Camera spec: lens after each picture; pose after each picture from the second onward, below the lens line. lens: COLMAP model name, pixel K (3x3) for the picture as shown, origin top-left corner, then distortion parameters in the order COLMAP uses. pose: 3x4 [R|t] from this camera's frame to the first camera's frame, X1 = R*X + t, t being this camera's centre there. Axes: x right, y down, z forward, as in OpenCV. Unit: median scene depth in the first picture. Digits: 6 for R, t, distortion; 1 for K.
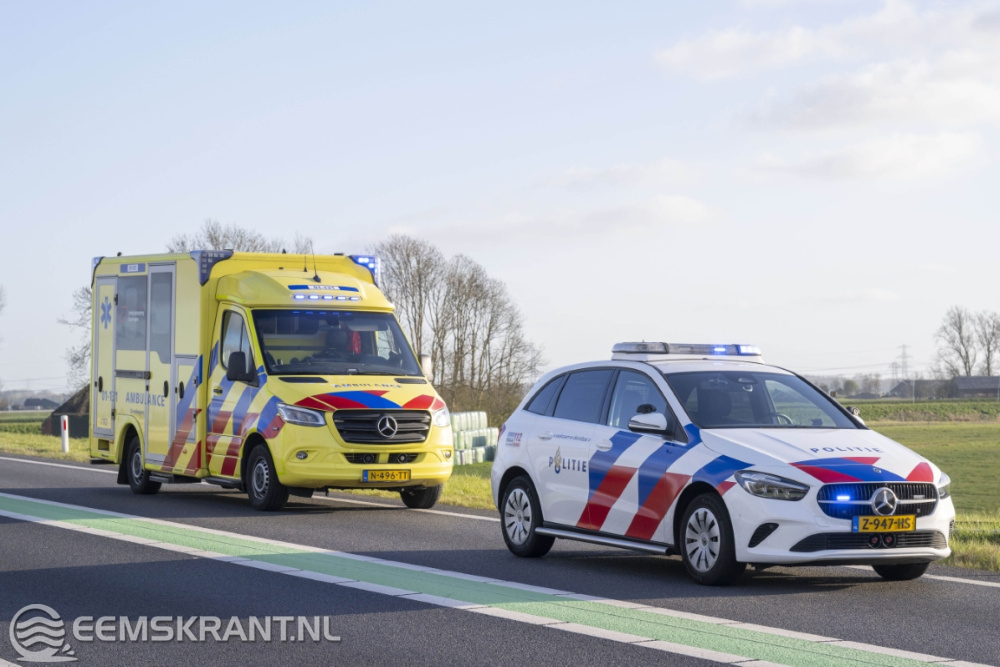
lens RADIAL K [[2399.6, 0, 500.0], [0, 2399.6, 333.5], [0, 0, 1]] dist [-0.066296, -0.282065]
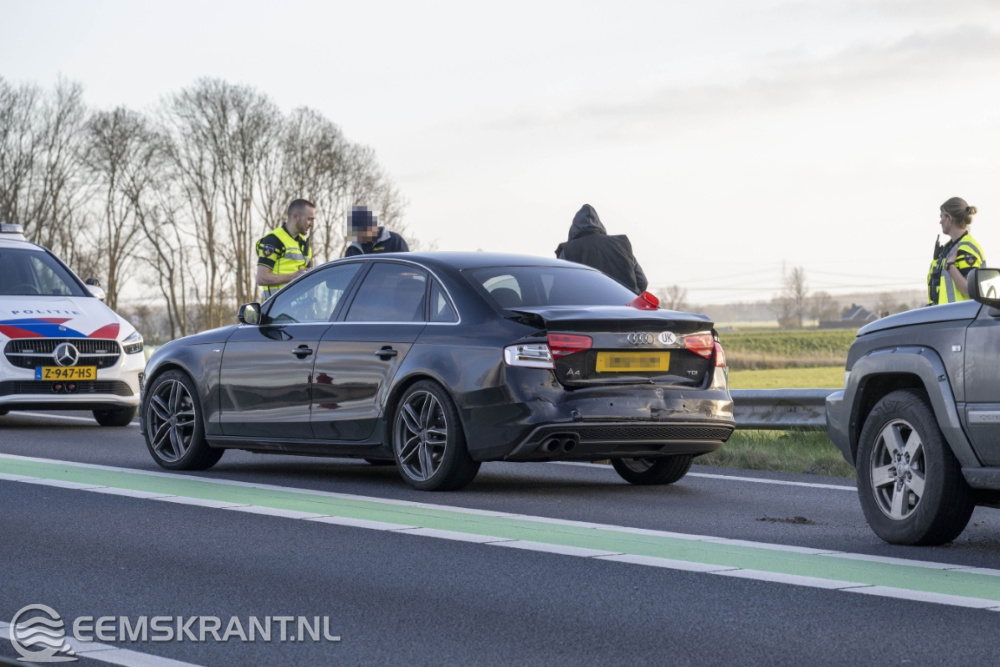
lens RADIAL K [[3809.3, 0, 500.0], [0, 3809.3, 333.5], [0, 0, 1]] dist [0.009137, 0.330210]
pose [[0.999895, -0.004402, 0.013781, 0.346367], [0.004015, 0.999601, 0.027971, 0.007619], [-0.013899, -0.027913, 0.999514, -0.884332]]
